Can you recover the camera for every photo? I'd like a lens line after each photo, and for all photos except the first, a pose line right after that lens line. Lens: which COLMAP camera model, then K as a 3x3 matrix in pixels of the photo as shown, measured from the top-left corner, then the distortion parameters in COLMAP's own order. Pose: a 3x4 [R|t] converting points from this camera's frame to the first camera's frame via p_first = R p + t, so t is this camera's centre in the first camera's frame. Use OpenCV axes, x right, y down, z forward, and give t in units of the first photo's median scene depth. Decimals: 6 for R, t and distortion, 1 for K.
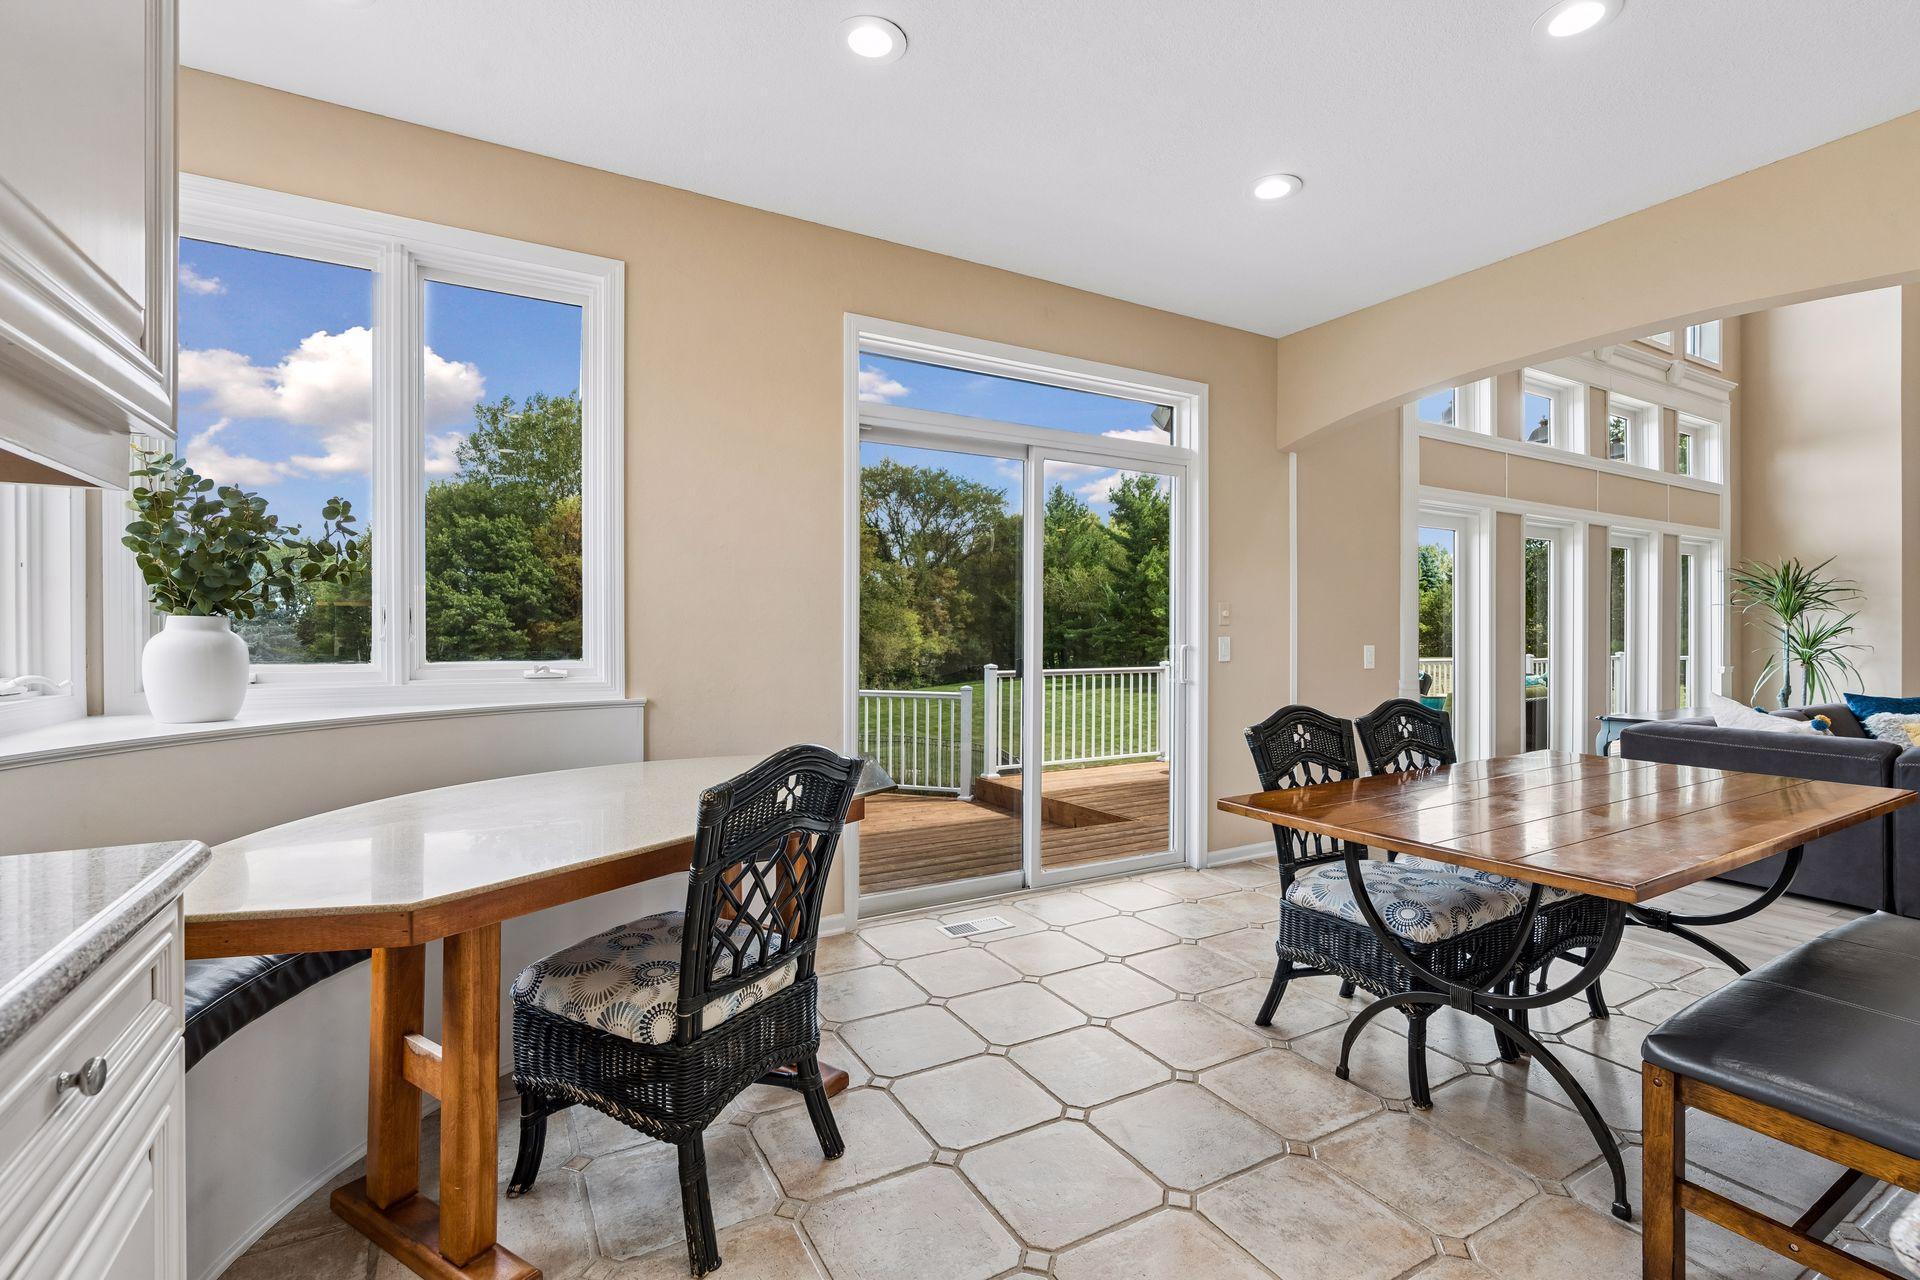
lens RADIAL K [[863.0, 0, 966.7], [0, 863.0, 629.8], [0, 0, 1]] dist [-0.001056, -0.000111]
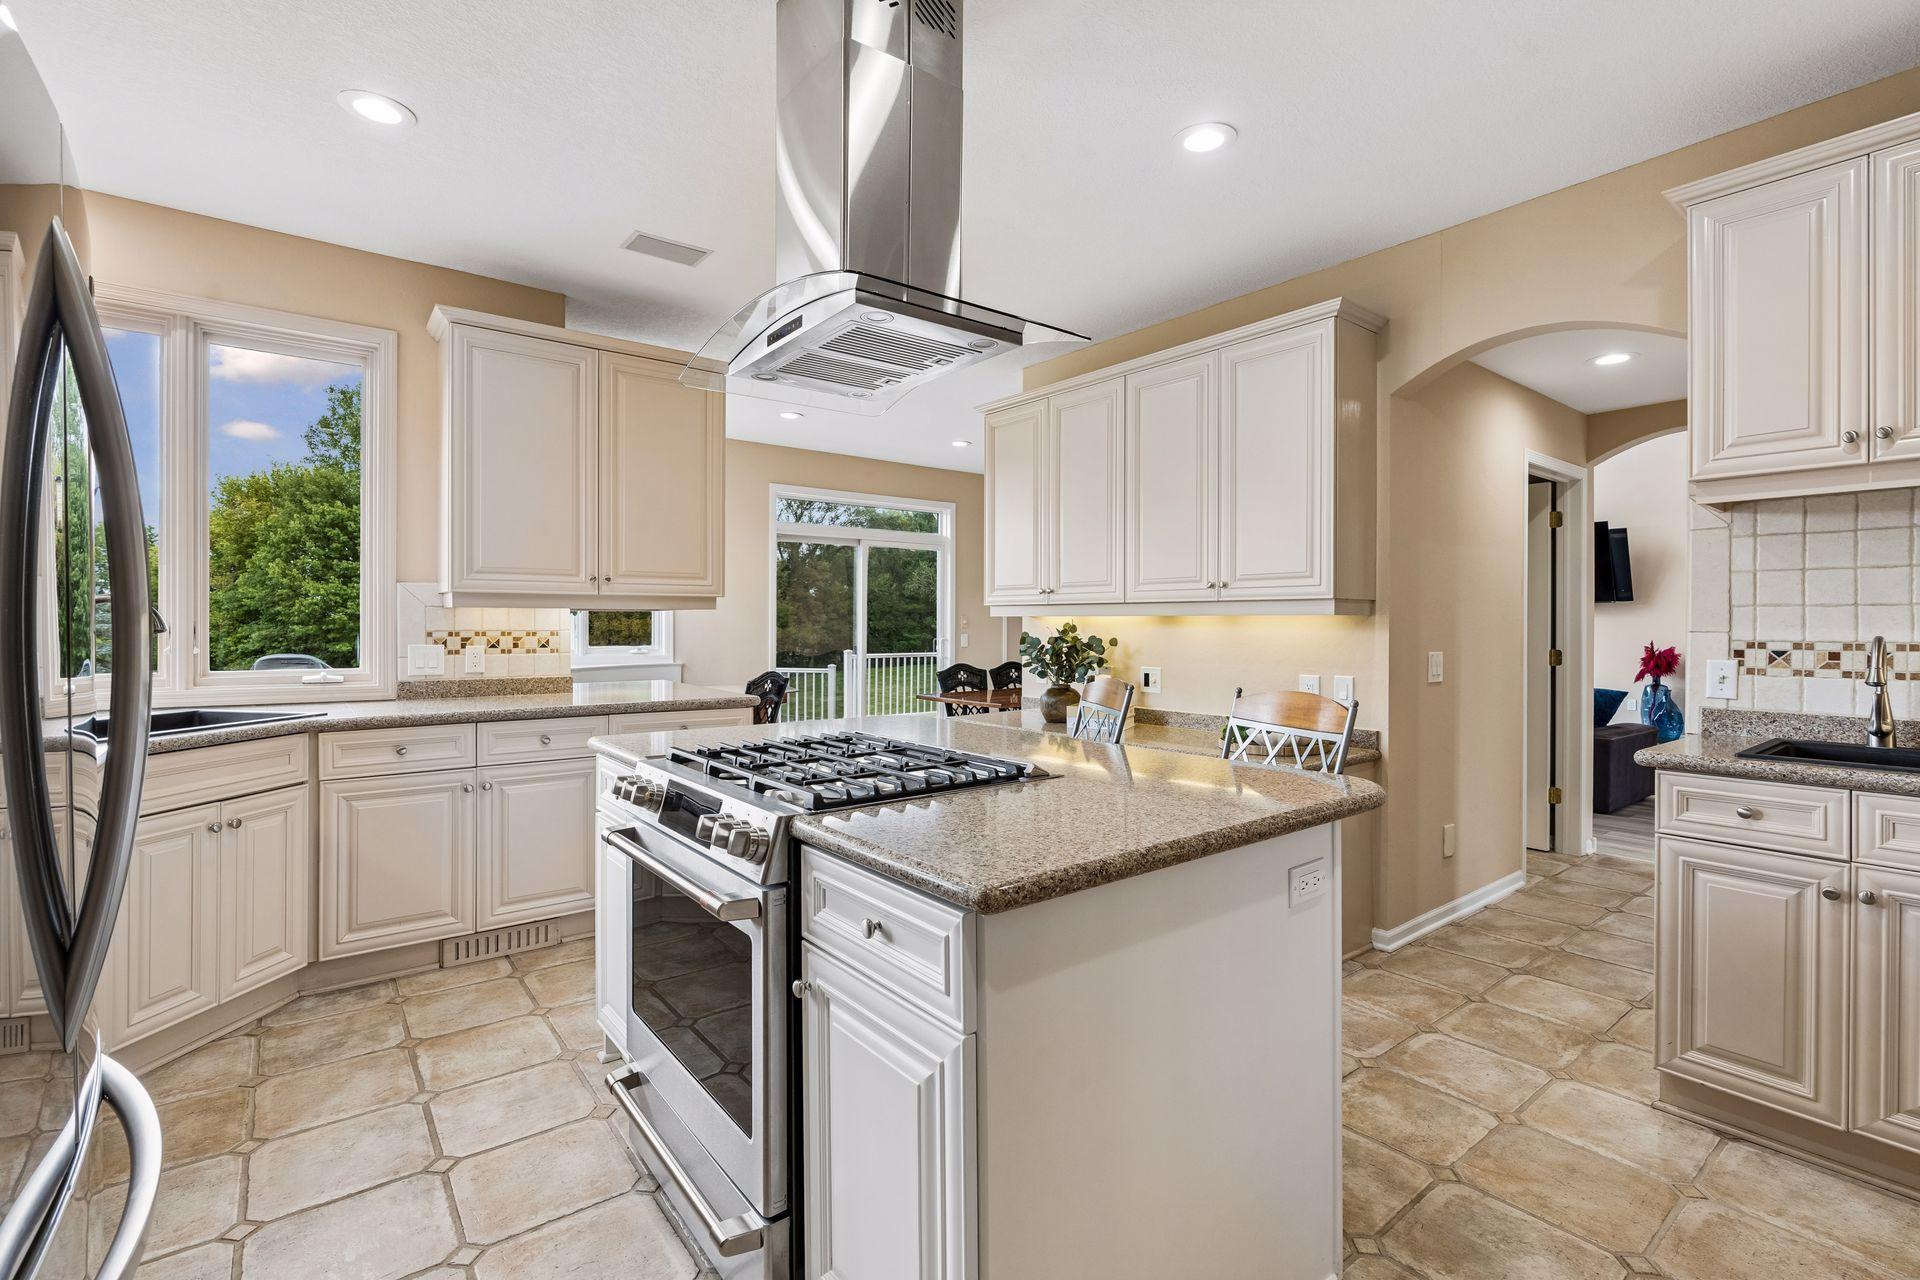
lens RADIAL K [[863.0, 0, 966.7], [0, 863.0, 629.8], [0, 0, 1]] dist [-0.001056, -0.000111]
pose [[0.989493, 0.001510, 0.144571, 0.019280], [-0.003235, 0.999926, 0.011702, -0.017934], [-0.144542, -0.012047, 0.989425, -0.689521]]
